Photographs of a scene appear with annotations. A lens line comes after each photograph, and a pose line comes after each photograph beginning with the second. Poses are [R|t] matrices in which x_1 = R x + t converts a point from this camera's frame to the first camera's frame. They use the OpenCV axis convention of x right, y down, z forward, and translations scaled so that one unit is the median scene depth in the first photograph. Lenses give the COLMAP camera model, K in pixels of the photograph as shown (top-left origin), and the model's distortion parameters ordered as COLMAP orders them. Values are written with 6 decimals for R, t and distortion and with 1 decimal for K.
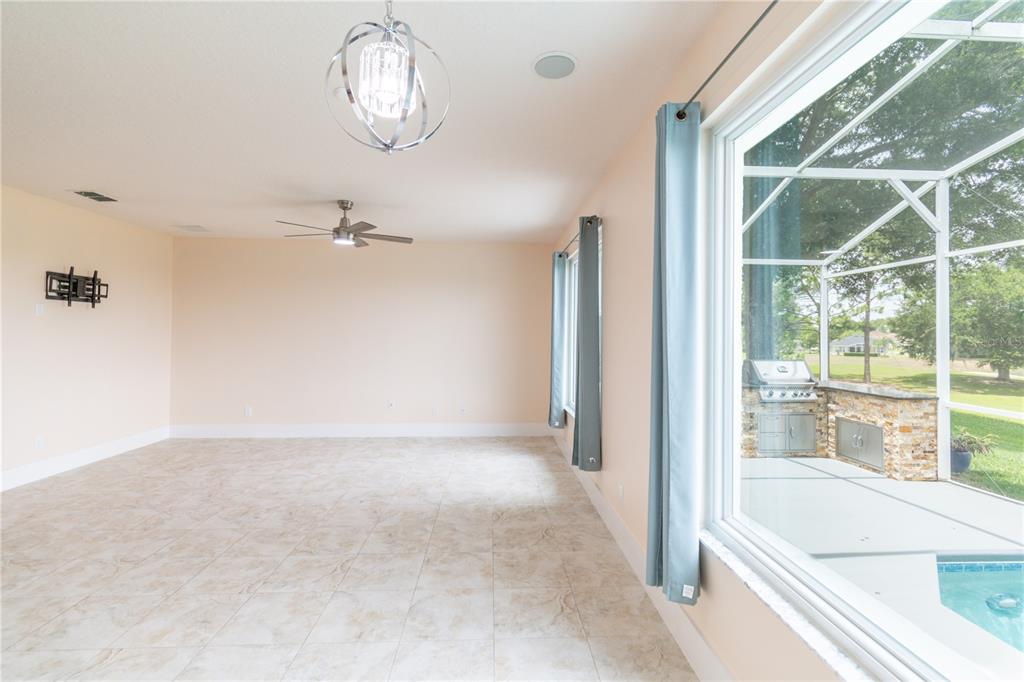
lens RADIAL K [[459.2, 0, 506.0], [0, 459.2, 337.5], [0, 0, 1]] dist [0.007209, -0.003938]
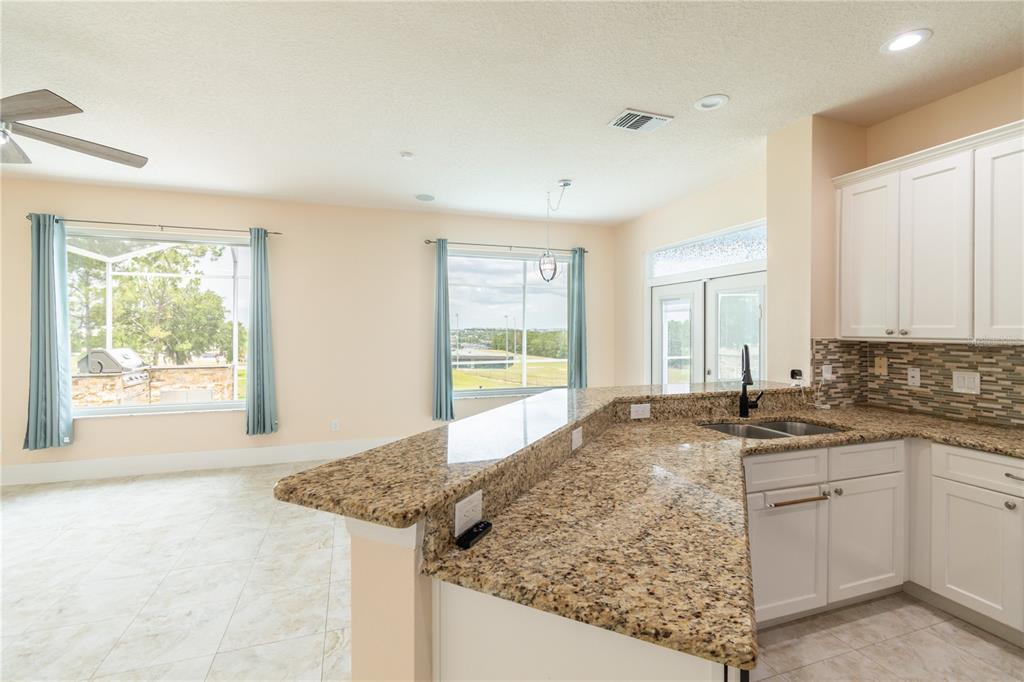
lens RADIAL K [[459.2, 0, 513.9], [0, 459.2, 333.2], [0, 0, 1]] dist [0.007209, -0.003938]
pose [[-0.293228, -0.011443, 0.955974, -1.122014], [-0.002611, 0.999934, 0.011169, -0.002200], [-0.956039, 0.000778, -0.293239, 0.668808]]
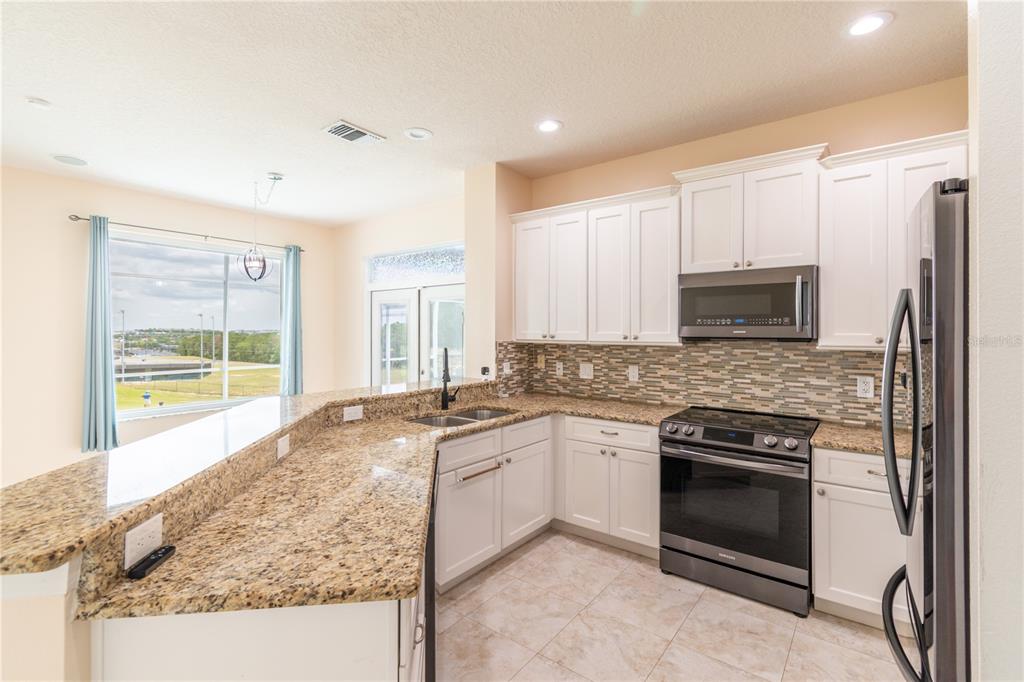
lens RADIAL K [[459.2, 0, 513.5], [0, 459.2, 331.7], [0, 0, 1]] dist [0.007209, -0.003938]
pose [[-0.769300, -0.005306, 0.638865, -1.169355], [-0.005743, 0.999983, 0.001390, -0.007770], [-0.638862, -0.002599, -0.769317, 0.679378]]
